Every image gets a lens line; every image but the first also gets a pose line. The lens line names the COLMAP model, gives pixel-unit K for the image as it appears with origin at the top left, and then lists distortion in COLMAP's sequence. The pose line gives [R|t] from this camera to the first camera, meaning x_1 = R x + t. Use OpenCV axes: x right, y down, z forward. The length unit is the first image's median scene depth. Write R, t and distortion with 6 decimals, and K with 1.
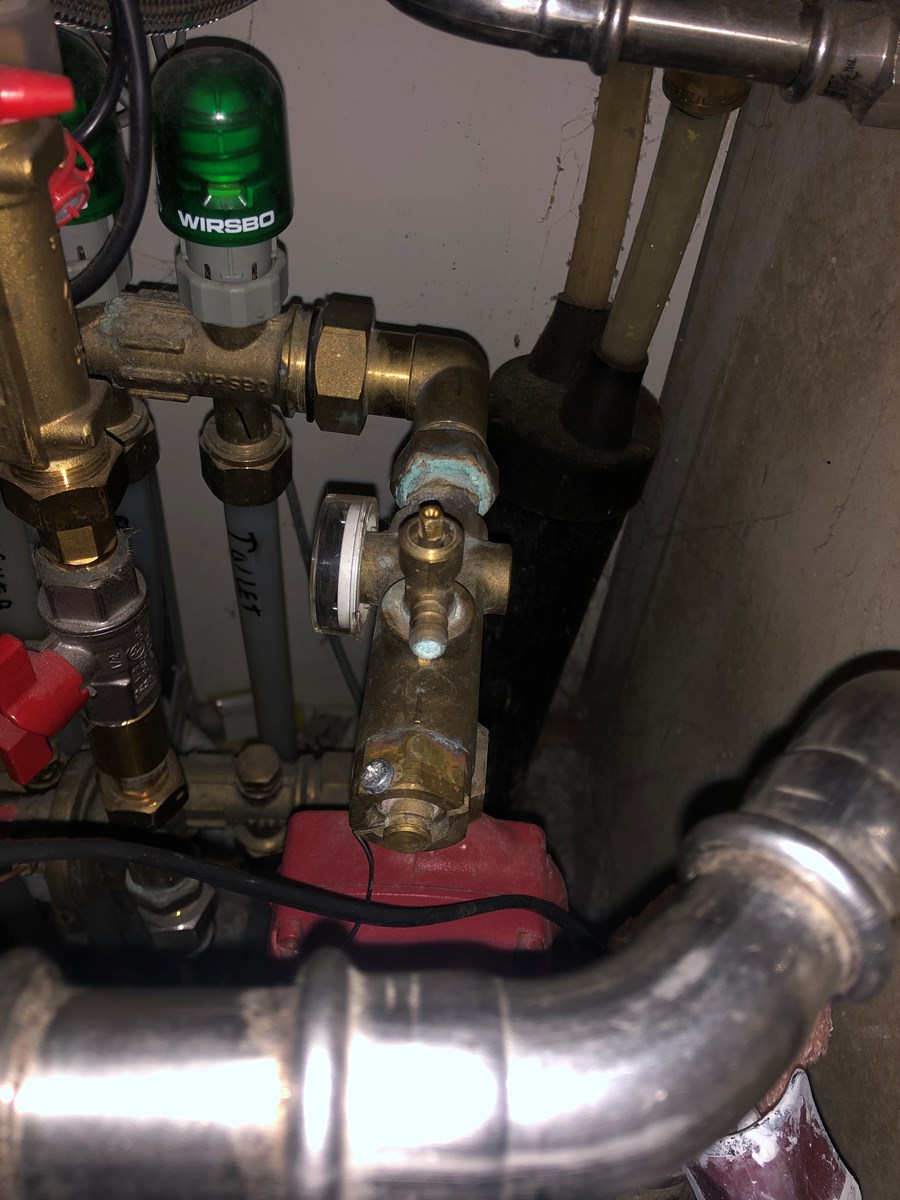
lens RADIAL K [[973.3, 0, 450.0], [0, 973.3, 600.0], [0, 0, 1]] dist [0.071862, -0.143433]
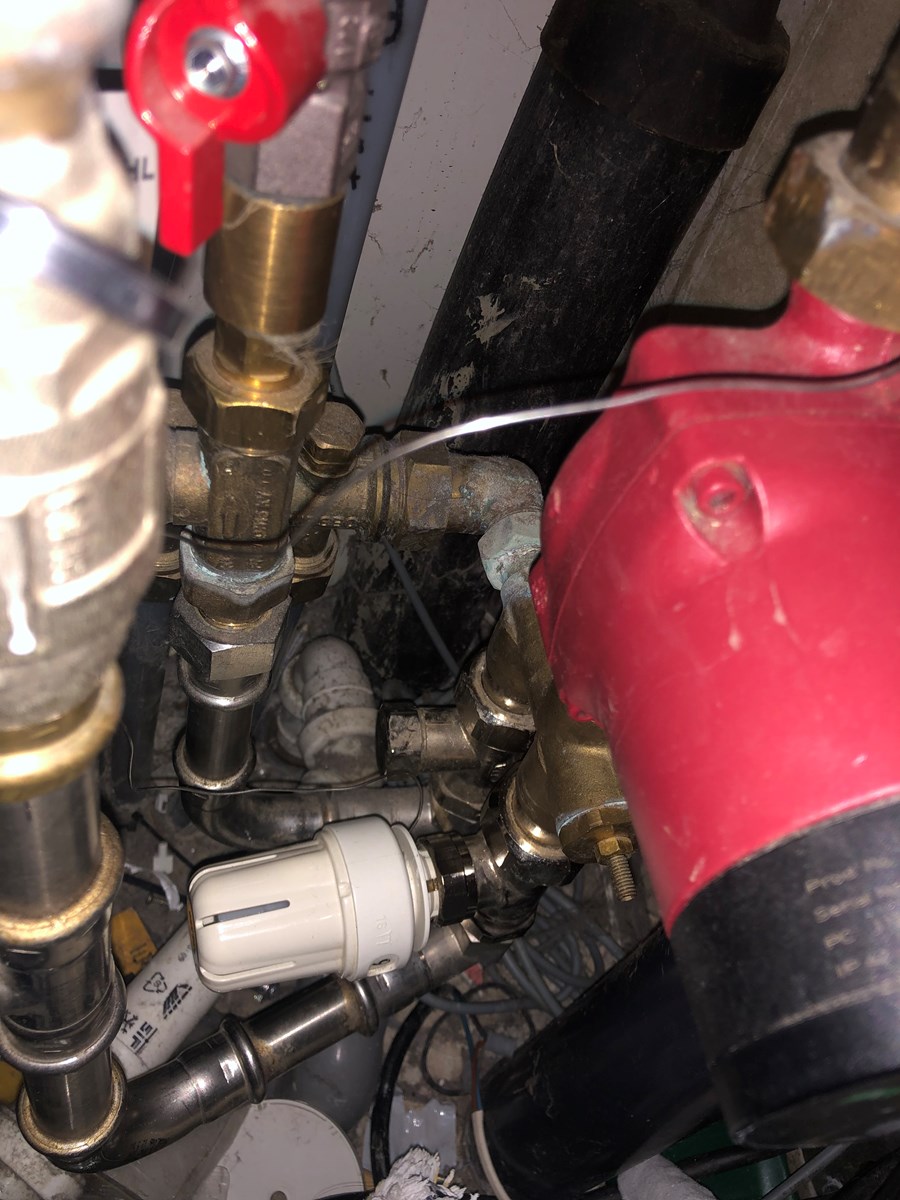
lens RADIAL K [[973.3, 0, 450.0], [0, 973.3, 600.0], [0, 0, 1]] dist [0.071862, -0.143433]
pose [[0.967582, -0.022419, 0.251561, -0.326234], [-0.006013, 0.993725, 0.111688, 0.235401], [-0.252486, -0.109580, 0.961376, 0.325201]]
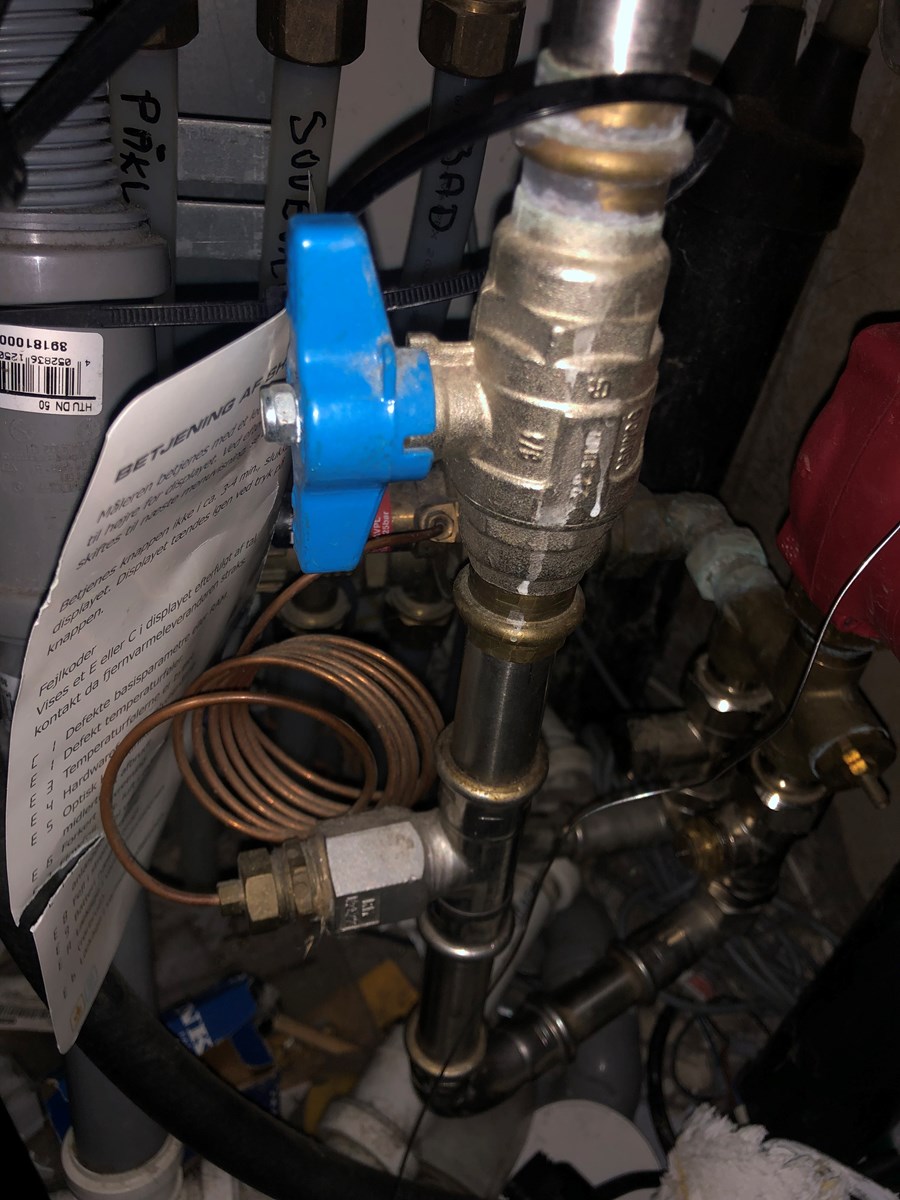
lens RADIAL K [[982.8, 0, 456.9], [0, 982.8, 612.3], [0, 0, 1]] dist [0.048162, -0.096145]
pose [[0.973566, -0.118864, 0.195041, -0.529809], [0.126229, 0.991667, -0.025731, 0.330411], [-0.190357, 0.049671, 0.980458, 0.175959]]
